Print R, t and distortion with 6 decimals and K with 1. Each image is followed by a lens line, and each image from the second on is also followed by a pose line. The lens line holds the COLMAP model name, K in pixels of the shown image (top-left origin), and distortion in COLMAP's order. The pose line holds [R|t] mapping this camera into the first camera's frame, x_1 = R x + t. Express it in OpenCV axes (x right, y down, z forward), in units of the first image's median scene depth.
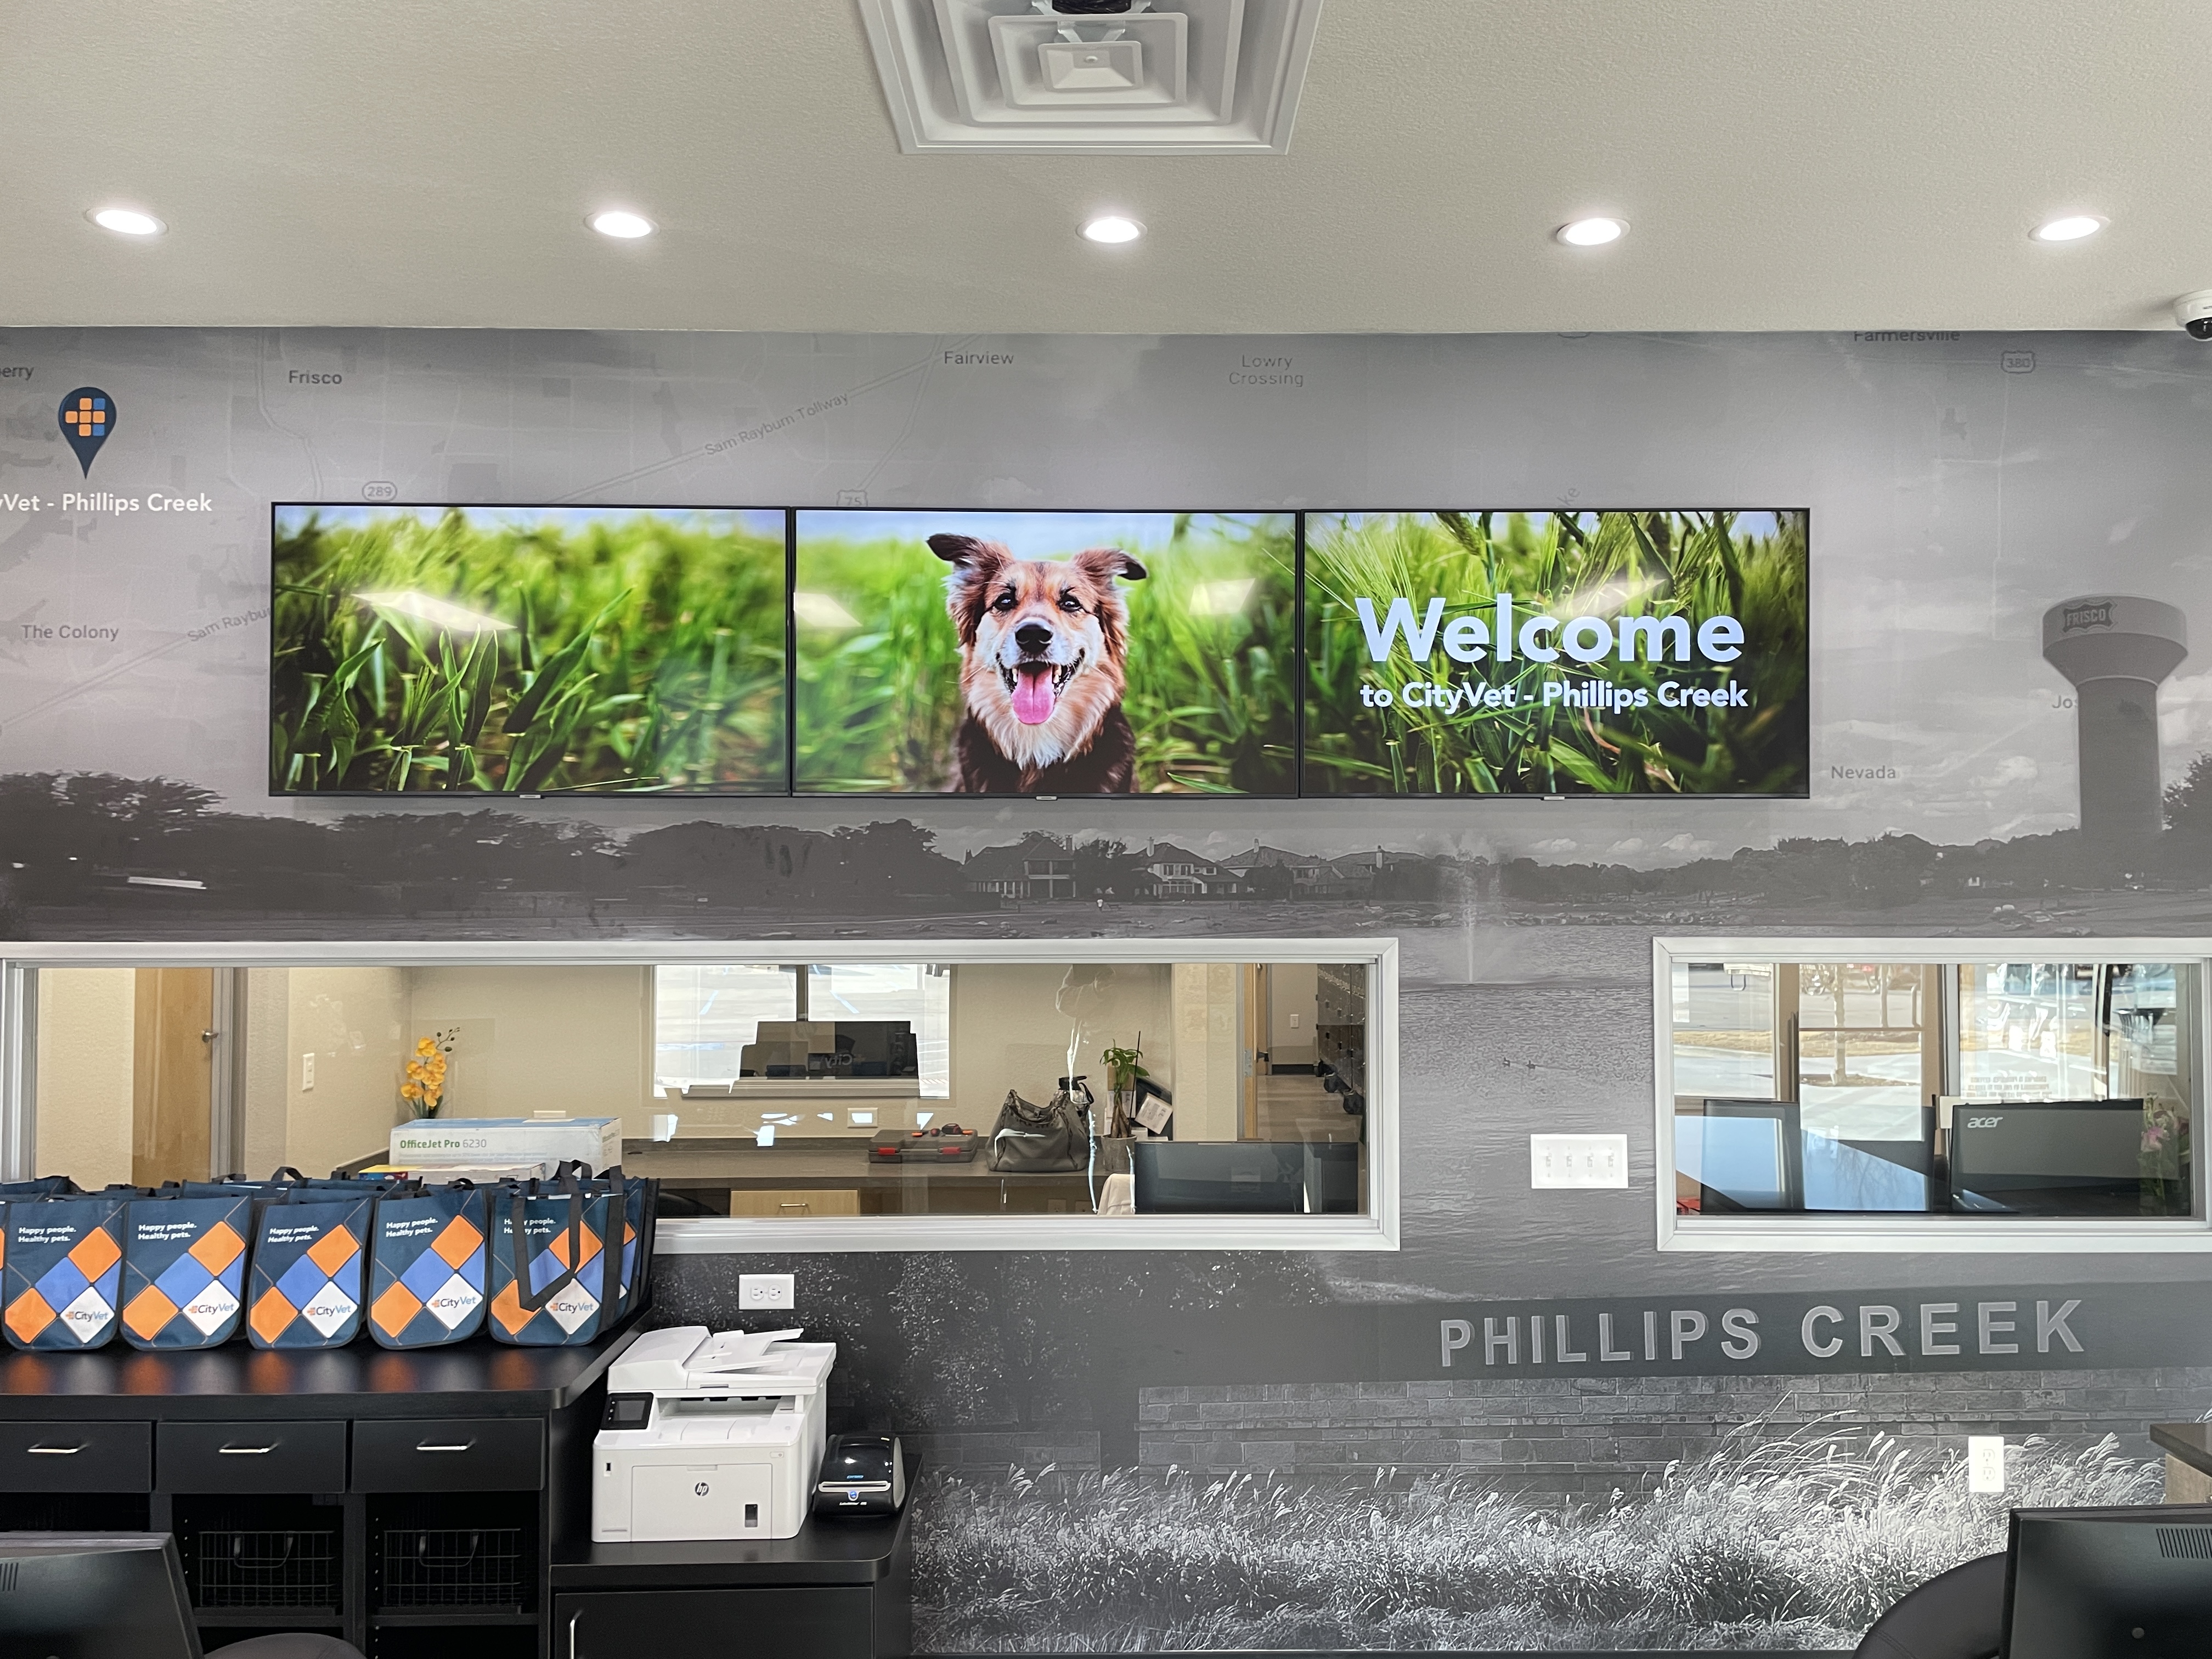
lens RADIAL K [[1672.8, 0, 1114.2], [0, 1672.8, 828.1], [0, 0, 1]] dist [0.051640, -0.023099]
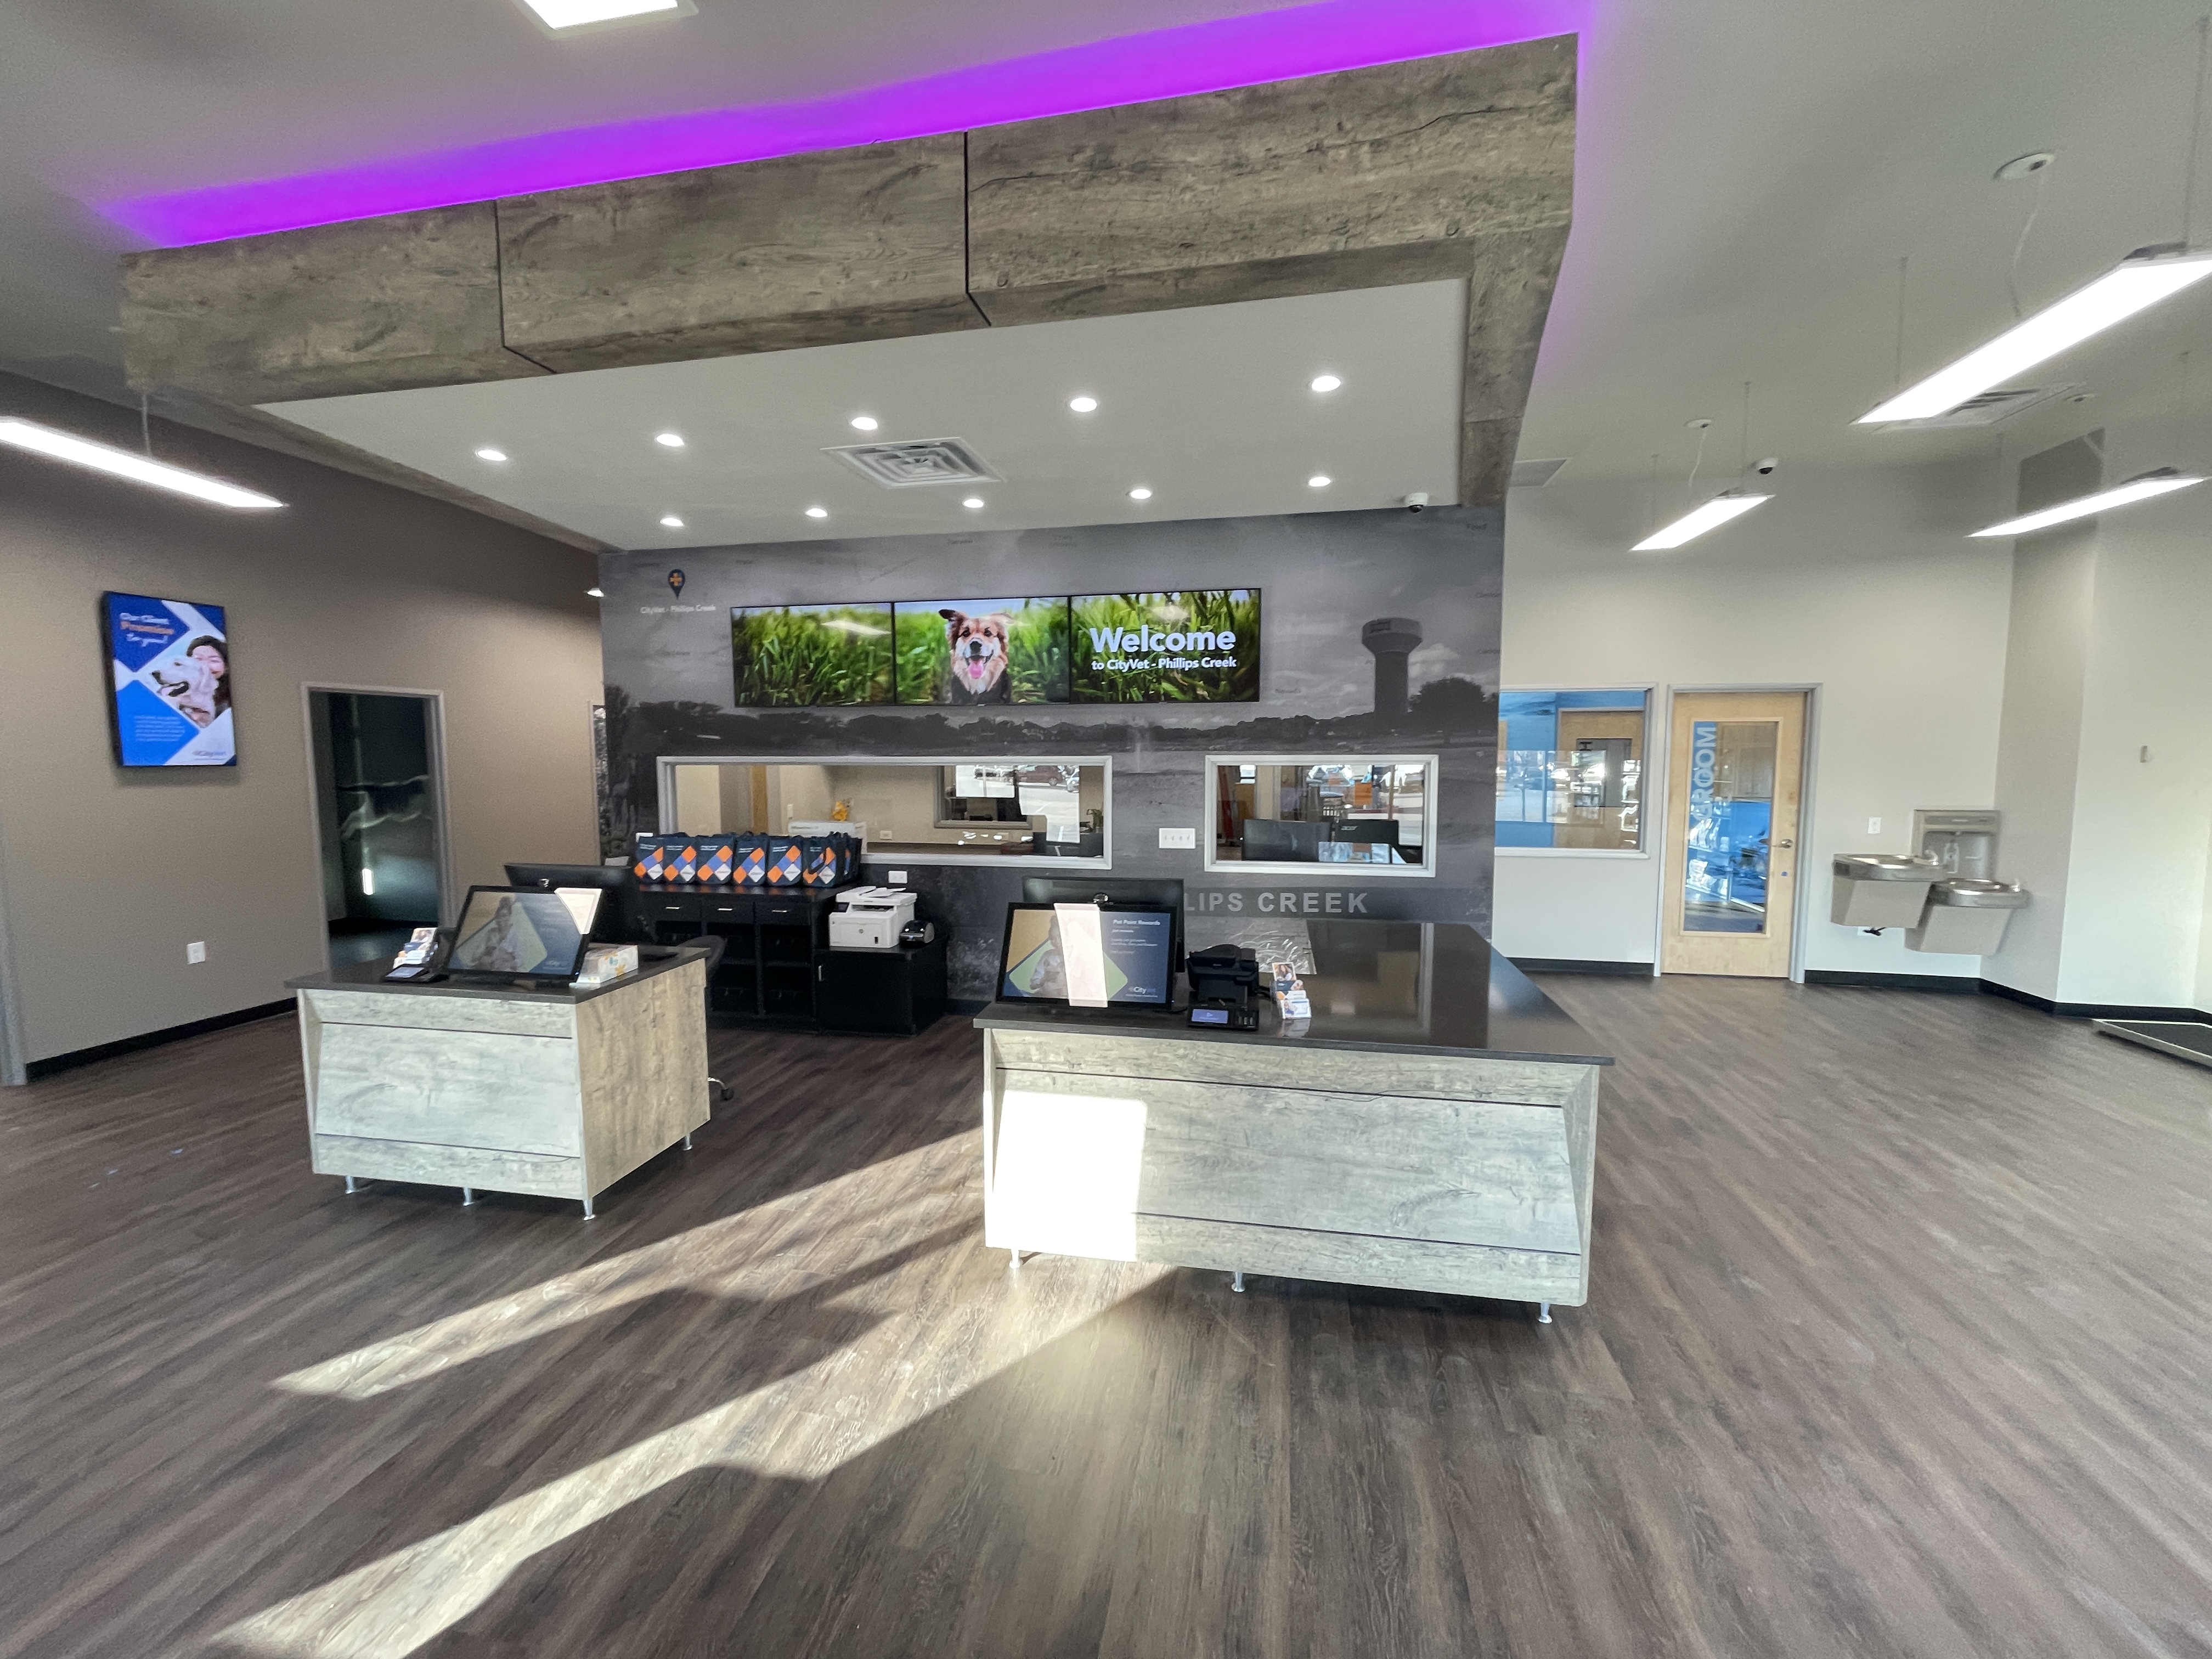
lens RADIAL K [[891.4, 0, 1099.5], [0, 891.4, 833.0], [0, 0, 1]] dist [0.013023, -0.000033]
pose [[0.977620, 0.017394, -0.209659, 0.463784], [0.008504, 0.992494, 0.121995, 0.013952], [0.210207, -0.121048, 0.970134, -0.422628]]
